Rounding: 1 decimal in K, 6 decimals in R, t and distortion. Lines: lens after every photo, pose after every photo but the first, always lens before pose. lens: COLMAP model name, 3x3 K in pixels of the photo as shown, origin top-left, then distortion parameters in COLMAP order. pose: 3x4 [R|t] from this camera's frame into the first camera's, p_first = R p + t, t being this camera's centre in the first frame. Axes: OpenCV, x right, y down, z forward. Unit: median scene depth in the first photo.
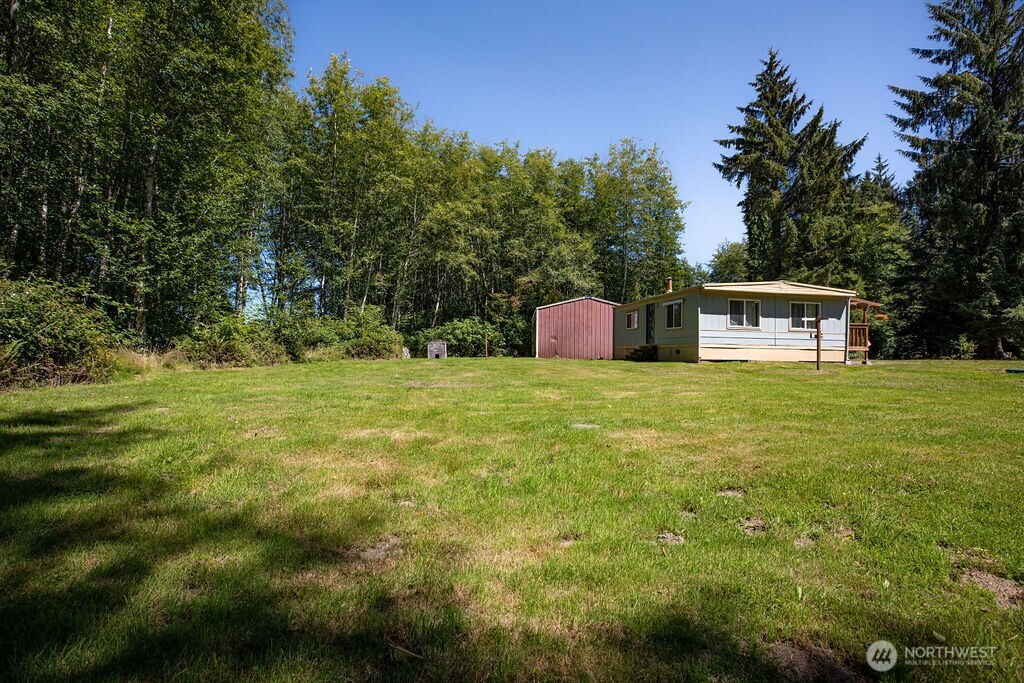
lens RADIAL K [[456.5, 0, 514.9], [0, 456.5, 335.8], [0, 0, 1]] dist [0.004740, -0.000477]
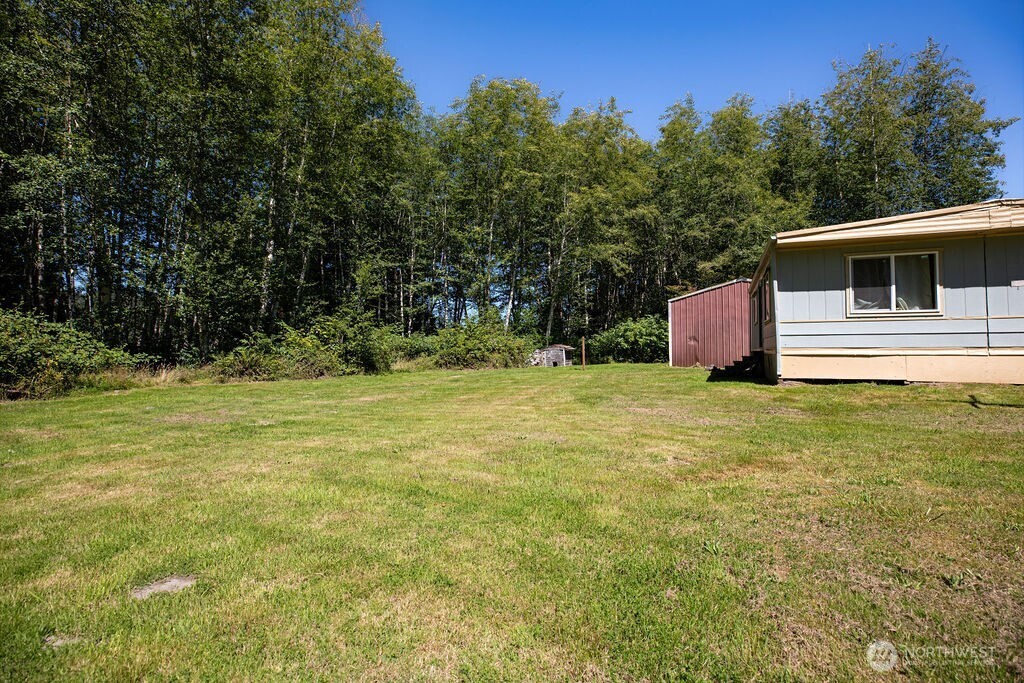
lens RADIAL K [[465.3, 0, 514.3], [0, 465.3, 335.5], [0, 0, 1]] dist [0.002967, 0.000439]
pose [[0.871749, -0.036007, -0.488627, 0.381340], [0.033377, 0.999343, -0.014096, 0.000141], [0.488814, -0.004021, 0.872379, 0.364530]]
